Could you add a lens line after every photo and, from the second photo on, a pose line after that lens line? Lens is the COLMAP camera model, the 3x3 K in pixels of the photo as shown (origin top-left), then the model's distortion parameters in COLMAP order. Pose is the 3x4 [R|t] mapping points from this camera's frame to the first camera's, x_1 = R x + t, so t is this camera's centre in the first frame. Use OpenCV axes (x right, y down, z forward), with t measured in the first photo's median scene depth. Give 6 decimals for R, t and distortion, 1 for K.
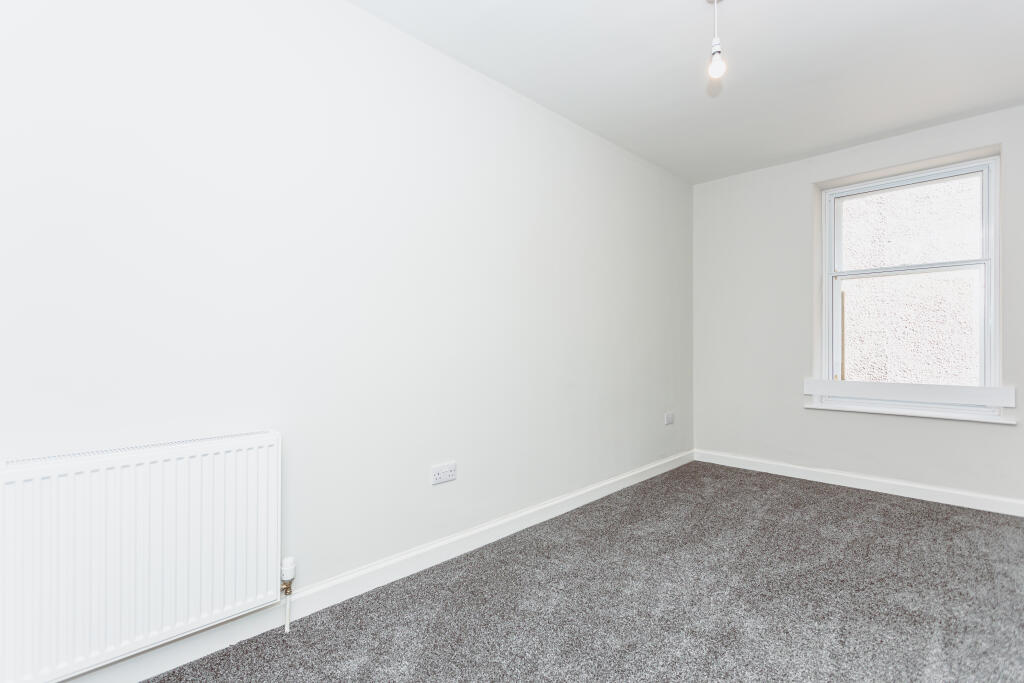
lens RADIAL K [[481.7, 0, 501.1], [0, 481.7, 344.8], [0, 0, 1]] dist [0.000412, -0.000212]
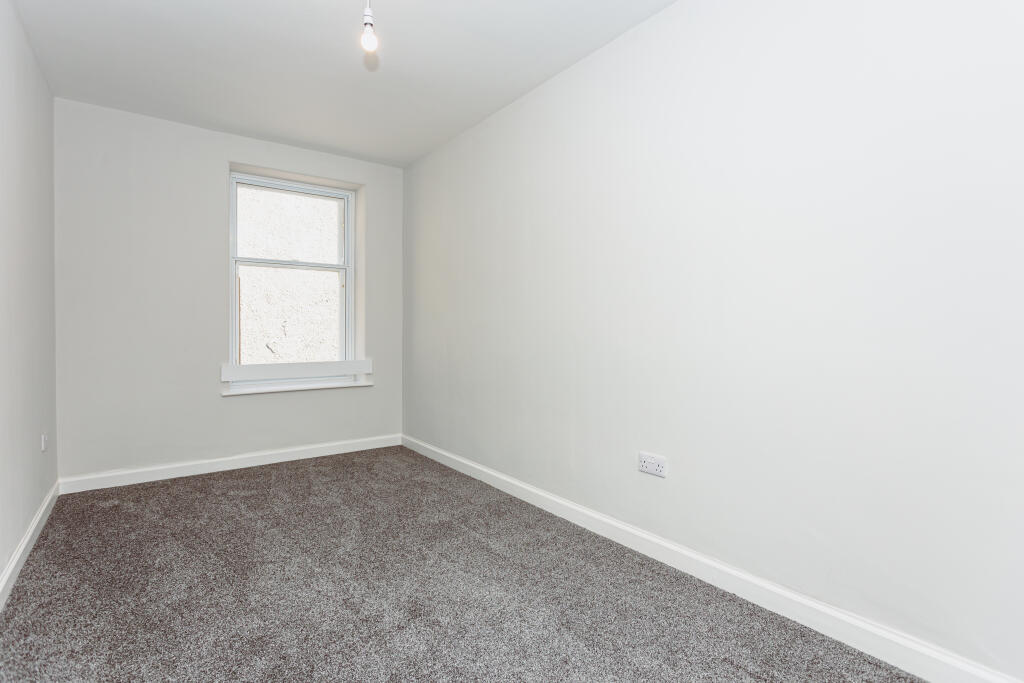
lens RADIAL K [[497.1, 0, 511.8], [0, 497.1, 334.8], [0, 0, 1]] dist [0.001682, 0.000674]
pose [[0.129602, -0.008352, 0.991531, -0.328188], [-0.001380, 0.999962, 0.008603, 0.002149], [-0.991565, -0.002483, 0.129585, 0.382675]]
